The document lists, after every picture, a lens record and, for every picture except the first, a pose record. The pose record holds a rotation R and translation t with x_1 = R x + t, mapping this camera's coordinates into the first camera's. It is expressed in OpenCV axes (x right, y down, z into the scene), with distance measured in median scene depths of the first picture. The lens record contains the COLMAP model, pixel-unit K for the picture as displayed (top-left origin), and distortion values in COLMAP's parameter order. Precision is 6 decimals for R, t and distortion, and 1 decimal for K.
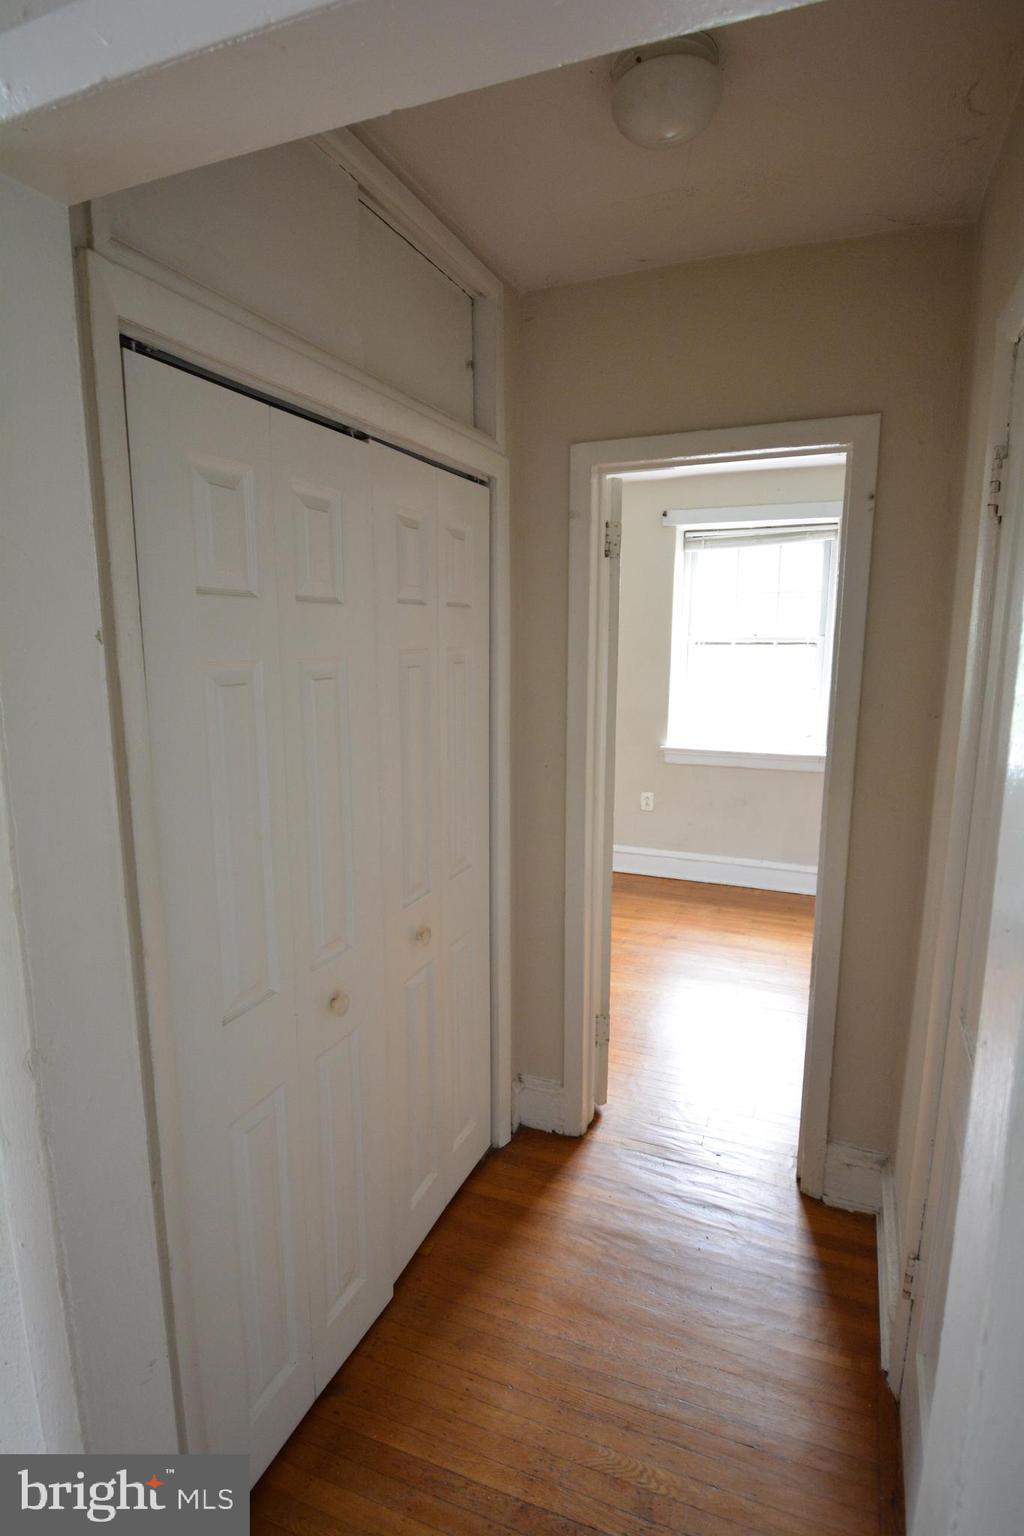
lens RADIAL K [[799.7, 0, 504.9], [0, 799.7, 766.5], [0, 0, 1]] dist [0.003780, -0.003503]
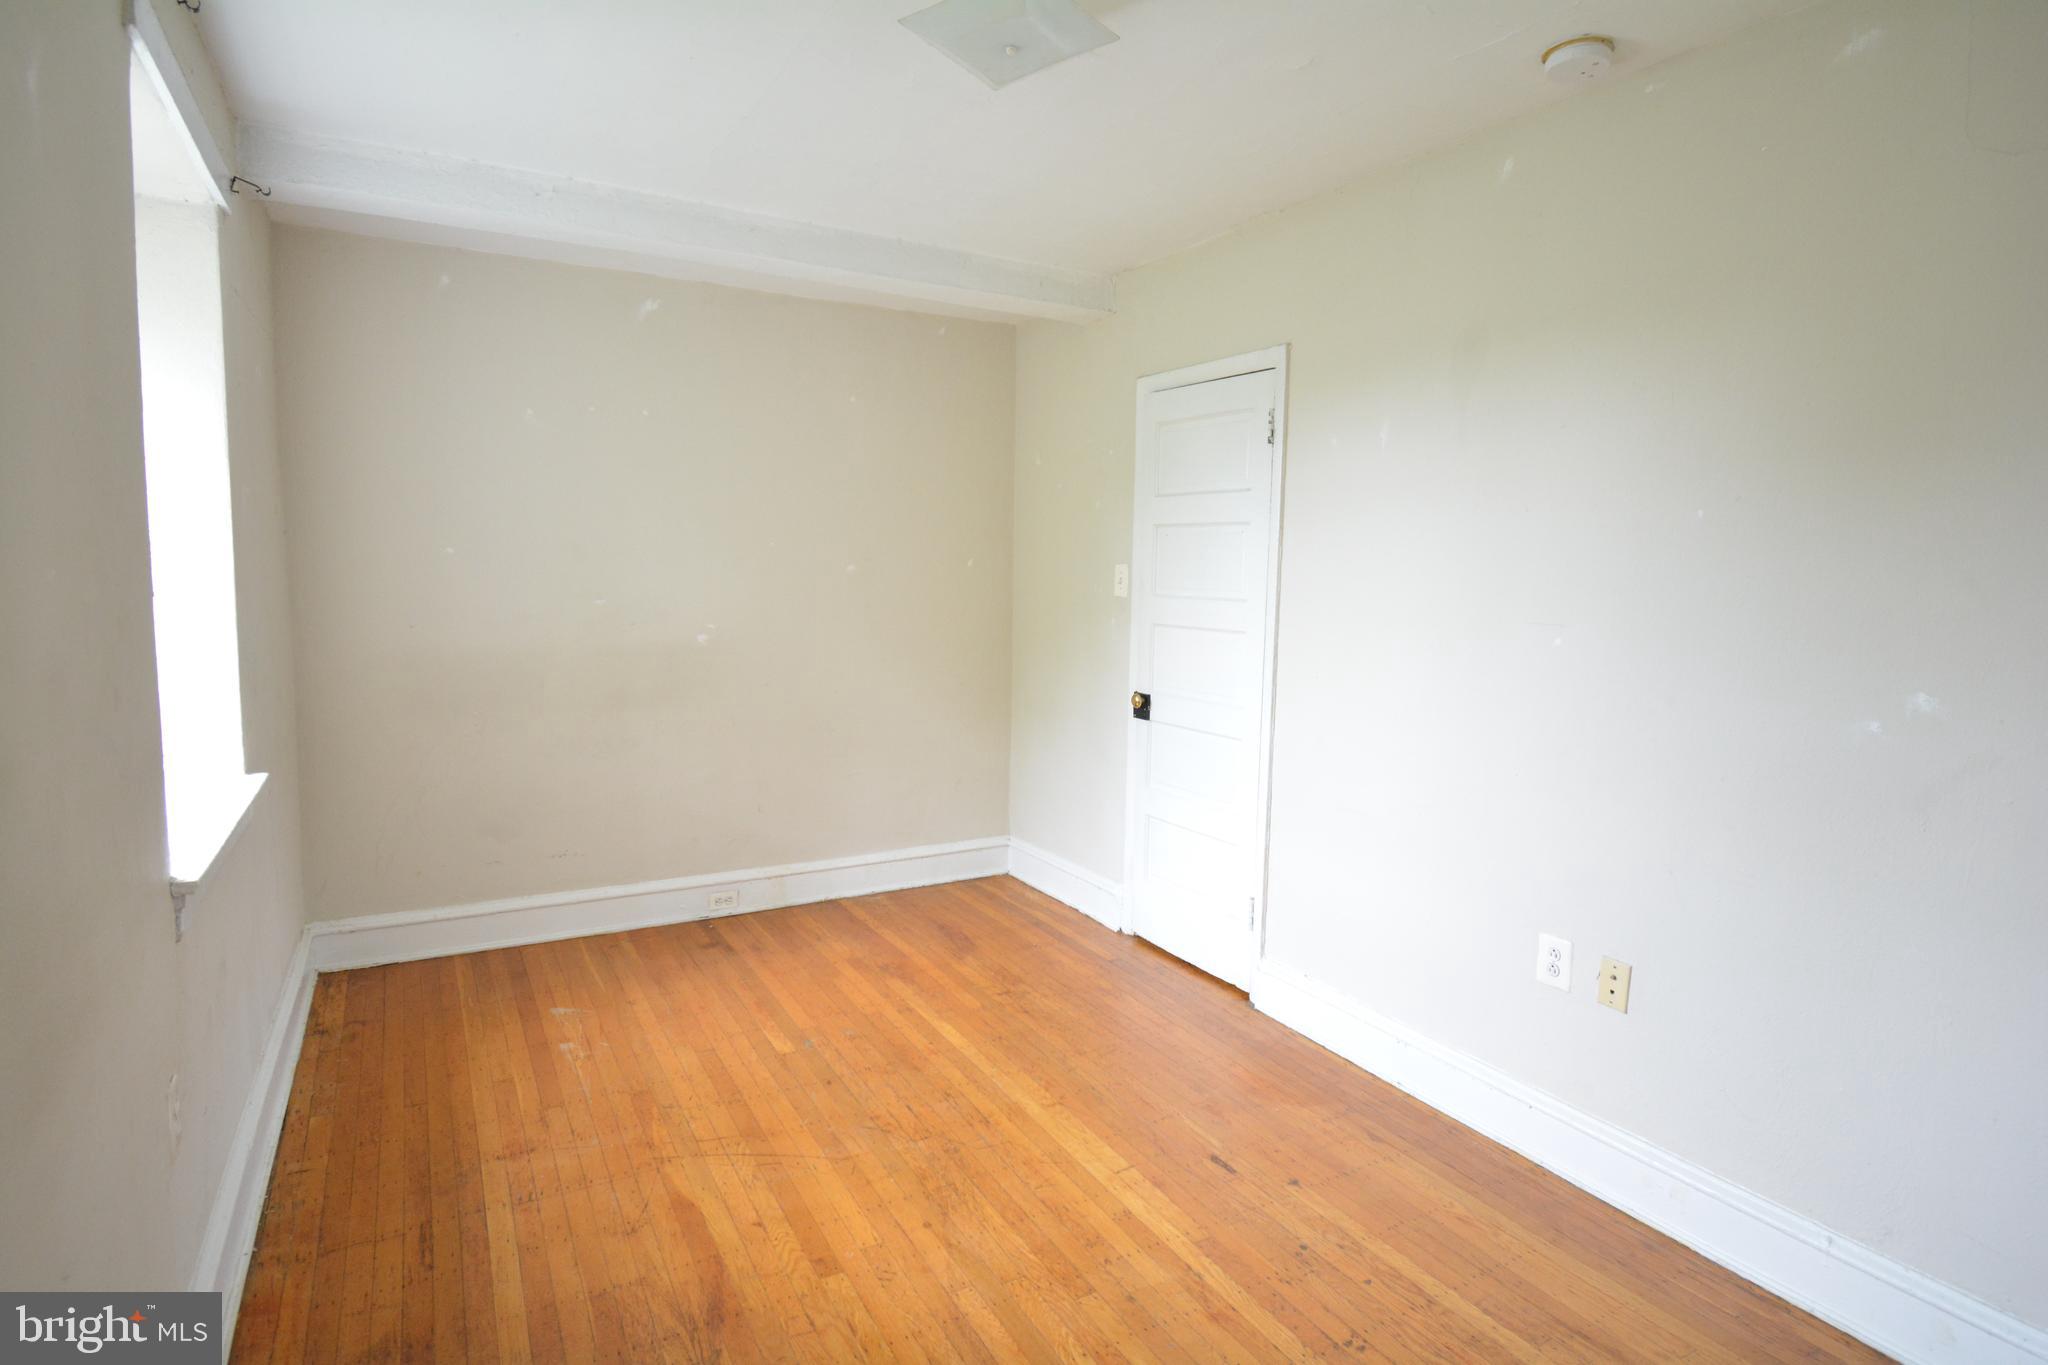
lens RADIAL K [[1066.3, 0, 1023.2], [0, 1066.3, 683.7], [0, 0, 1]] dist [0.003780, -0.003503]
pose [[-0.786376, -0.085059, 0.611864, -0.236092], [0.082135, 0.967285, 0.240028, -0.153159], [-0.612264, 0.239007, -0.753664, 1.095559]]
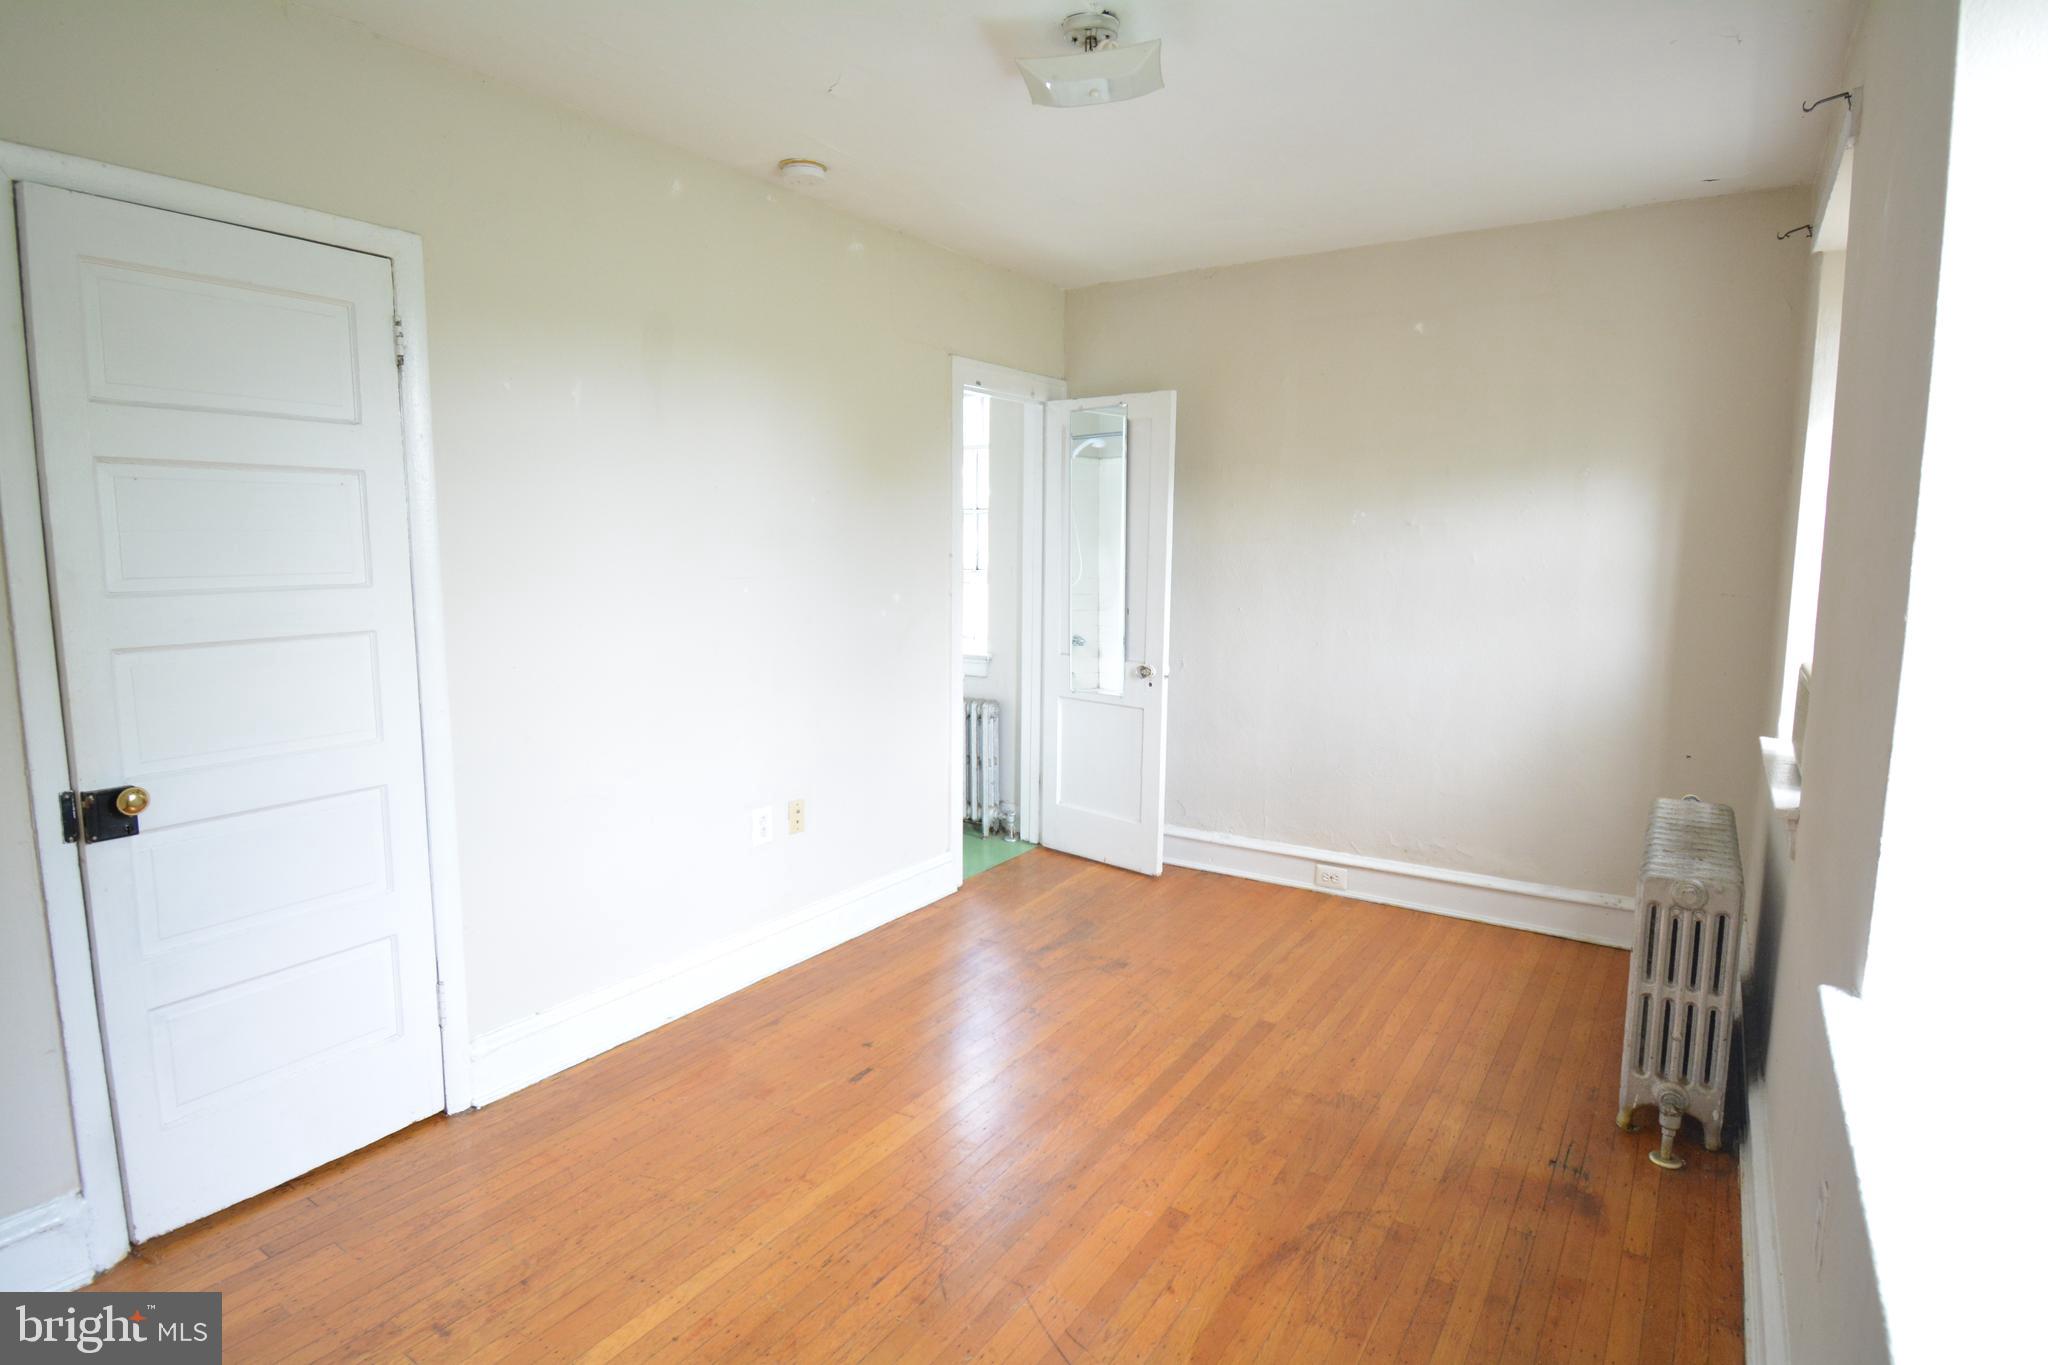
lens RADIAL K [[1066.3, 0, 1026.8], [0, 1066.3, 675.6], [0, 0, 1]] dist [0.003780, -0.003503]
pose [[-0.177539, 0.126534, -0.975945, 0.491044], [-0.166639, 0.973514, 0.156533, -0.112069], [0.969903, 0.190421, -0.151751, 0.840172]]
